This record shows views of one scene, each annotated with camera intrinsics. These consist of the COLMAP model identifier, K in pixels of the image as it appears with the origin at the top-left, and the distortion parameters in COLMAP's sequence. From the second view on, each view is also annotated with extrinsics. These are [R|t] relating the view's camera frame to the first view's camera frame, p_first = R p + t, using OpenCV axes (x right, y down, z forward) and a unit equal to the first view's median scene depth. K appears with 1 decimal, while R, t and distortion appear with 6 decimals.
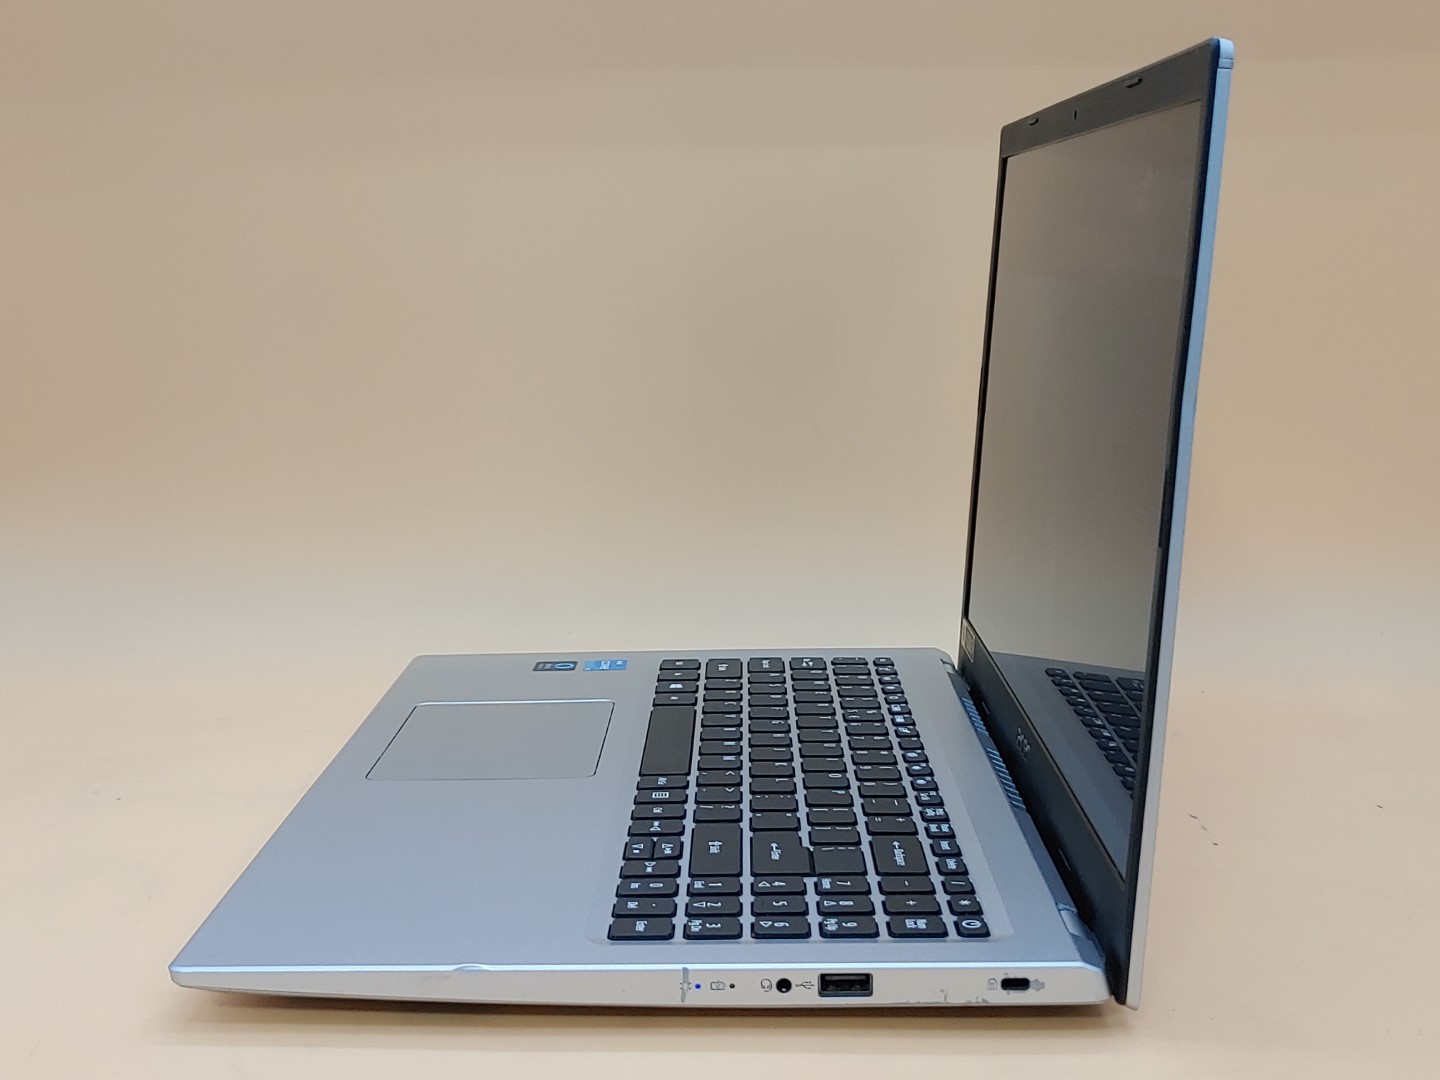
lens RADIAL K [[1841.1, 0, 720.0], [0, 1841.1, 540.0], [0, 0, 1]] dist [0.051843, -0.042540]
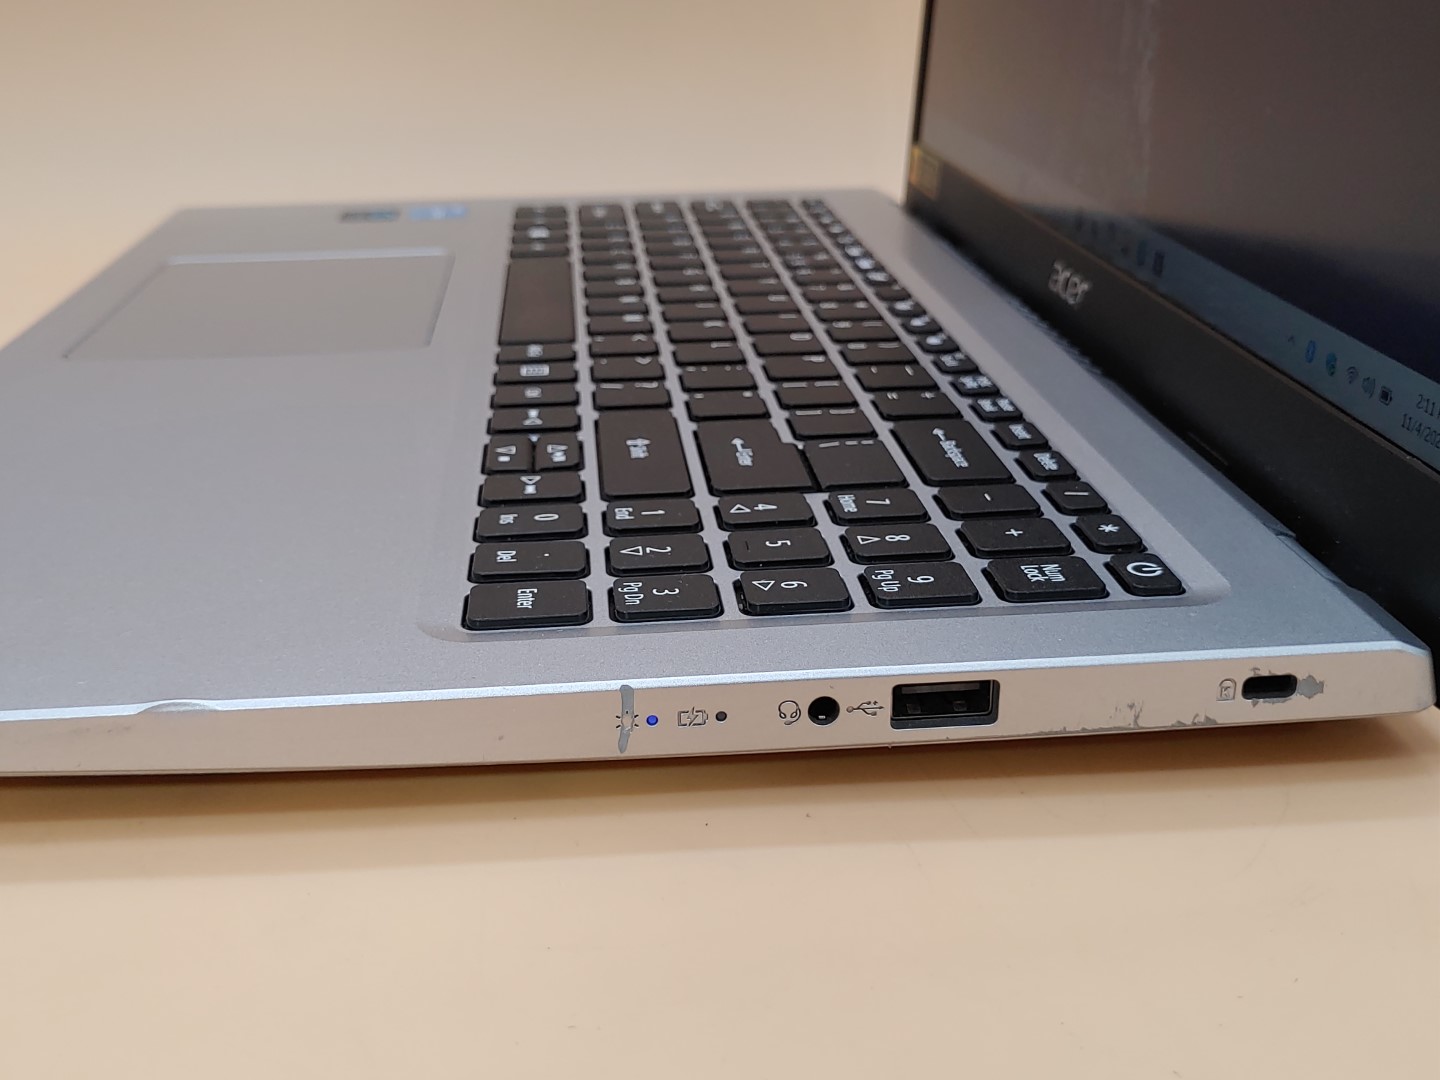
lens RADIAL K [[1556.3, 0, 720.0], [0, 1556.3, 540.0], [0, 0, 1]] dist [0.110611, -0.014719]
pose [[0.993770, -0.037706, 0.104882, -0.031936], [0.014013, 0.975839, 0.218042, 0.091775], [-0.110569, -0.215213, 0.970287, 0.534622]]
